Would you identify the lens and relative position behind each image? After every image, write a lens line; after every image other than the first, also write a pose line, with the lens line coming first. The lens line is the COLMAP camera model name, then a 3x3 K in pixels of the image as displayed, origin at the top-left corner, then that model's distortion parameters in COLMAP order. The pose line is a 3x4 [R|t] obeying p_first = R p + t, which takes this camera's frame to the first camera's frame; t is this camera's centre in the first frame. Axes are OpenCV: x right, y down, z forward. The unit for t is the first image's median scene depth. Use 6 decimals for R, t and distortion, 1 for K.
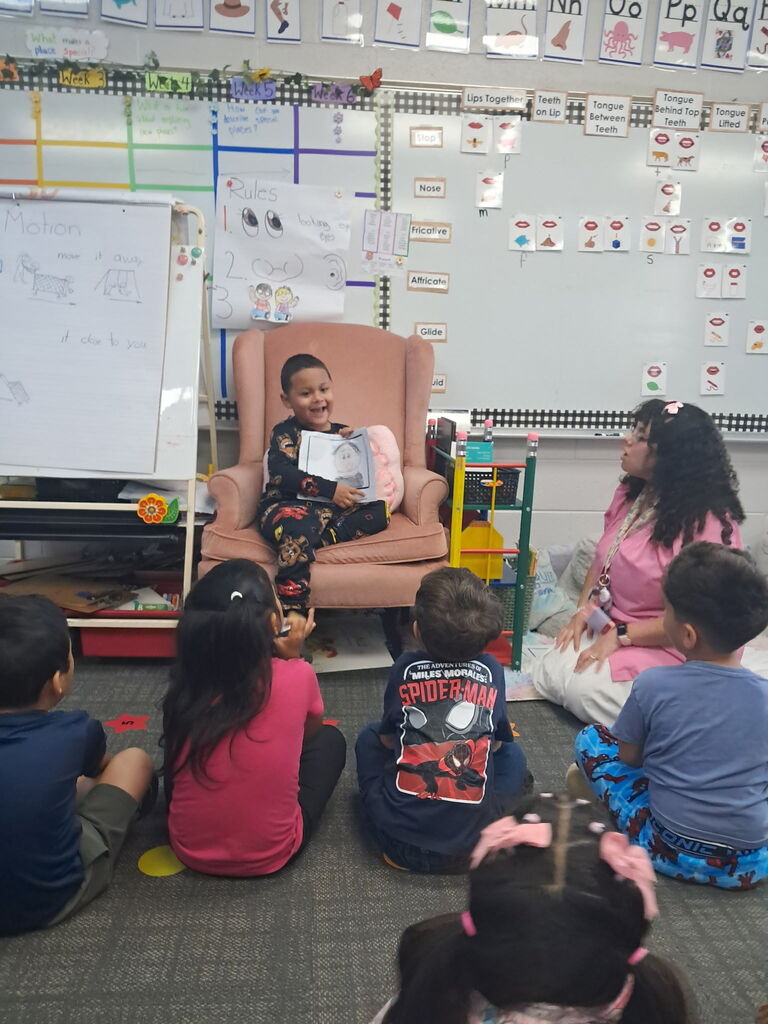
lens RADIAL K [[826.5, 0, 393.9], [0, 826.5, 519.0], [0, 0, 1]] dist [-0.002921, -0.001694]
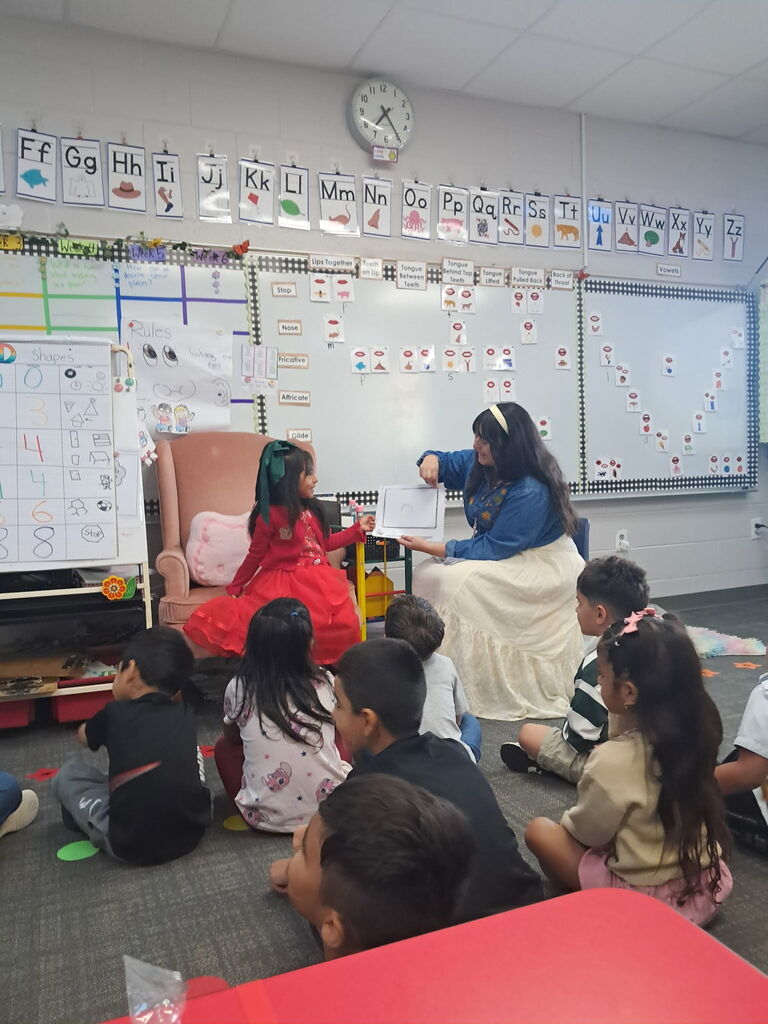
lens RADIAL K [[836.8, 0, 382.4], [0, 836.8, 515.5], [0, 0, 1]] dist [-0.006487, 0.017122]
pose [[0.949917, -0.075696, 0.303195, -0.243811], [0.112802, 0.987863, -0.106782, 0.049815], [-0.291432, 0.135635, 0.946927, -0.252495]]
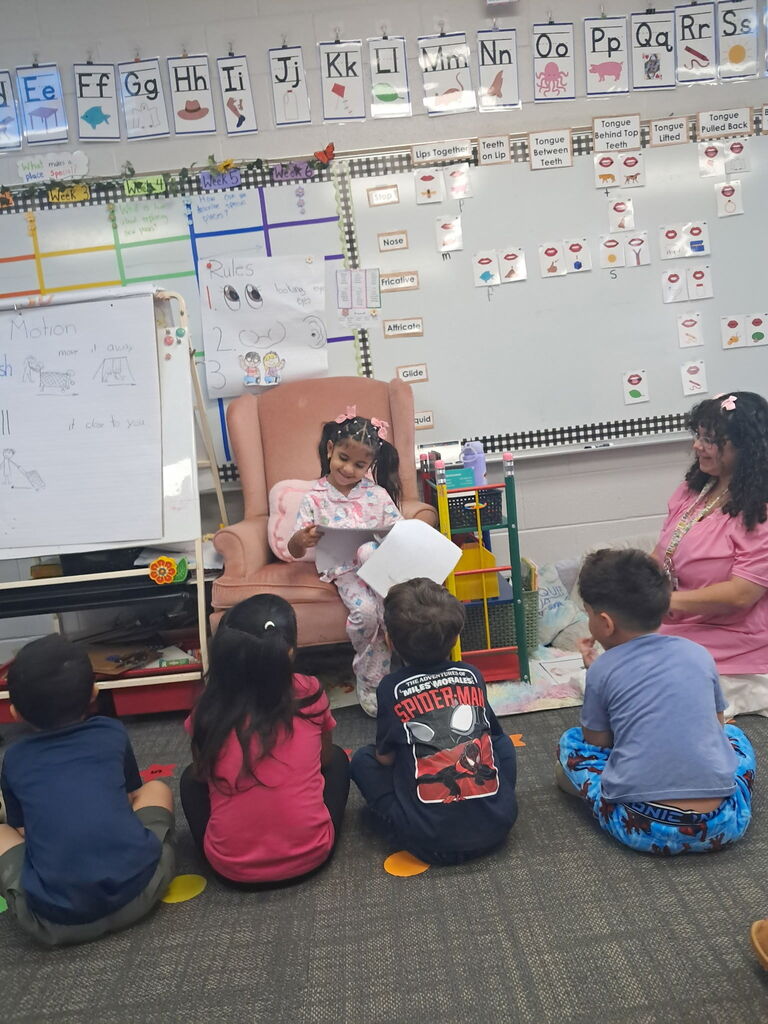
lens RADIAL K [[833.9, 0, 391.5], [0, 833.9, 509.5], [0, 0, 1]] dist [-0.000314, -0.004413]
pose [[0.988574, -0.129867, -0.076523, 0.080811], [0.124091, 0.989359, -0.075956, 0.024310], [0.085573, 0.065593, 0.994170, -0.050290]]
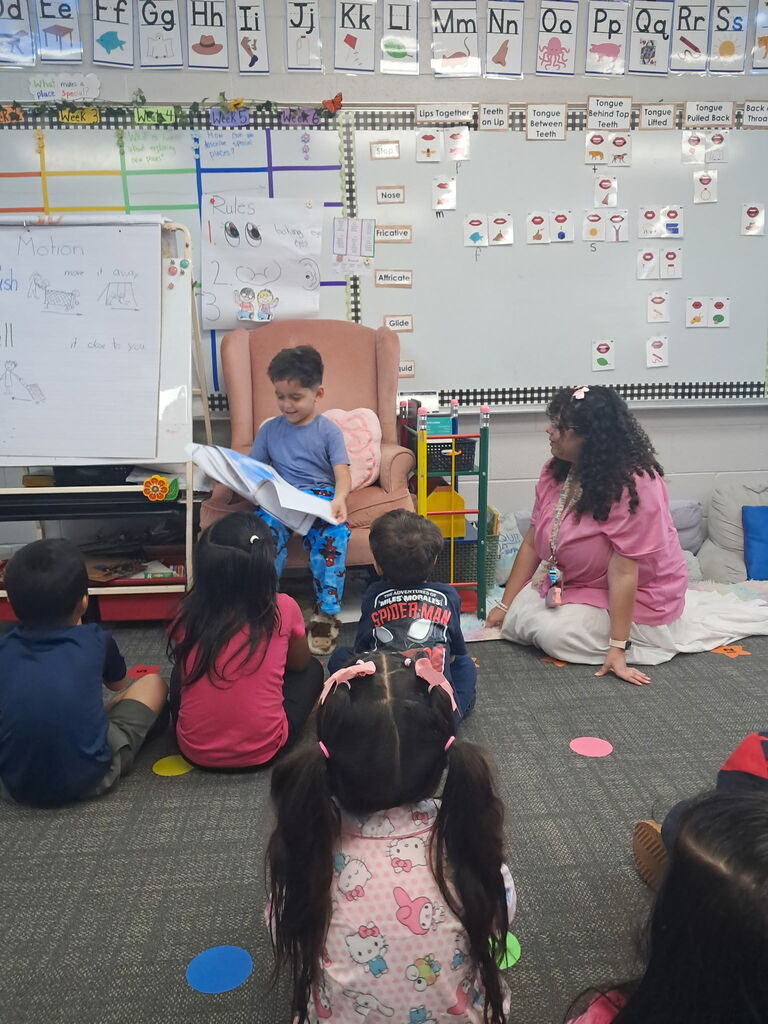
lens RADIAL K [[833.9, 0, 391.5], [0, 833.9, 509.5], [0, 0, 1]] dist [-0.000314, -0.004413]
pose [[0.998679, -0.047045, -0.020679, 0.049166], [0.046845, 0.998852, -0.010034, 0.037561], [0.021127, 0.009052, 0.999736, -0.130067]]
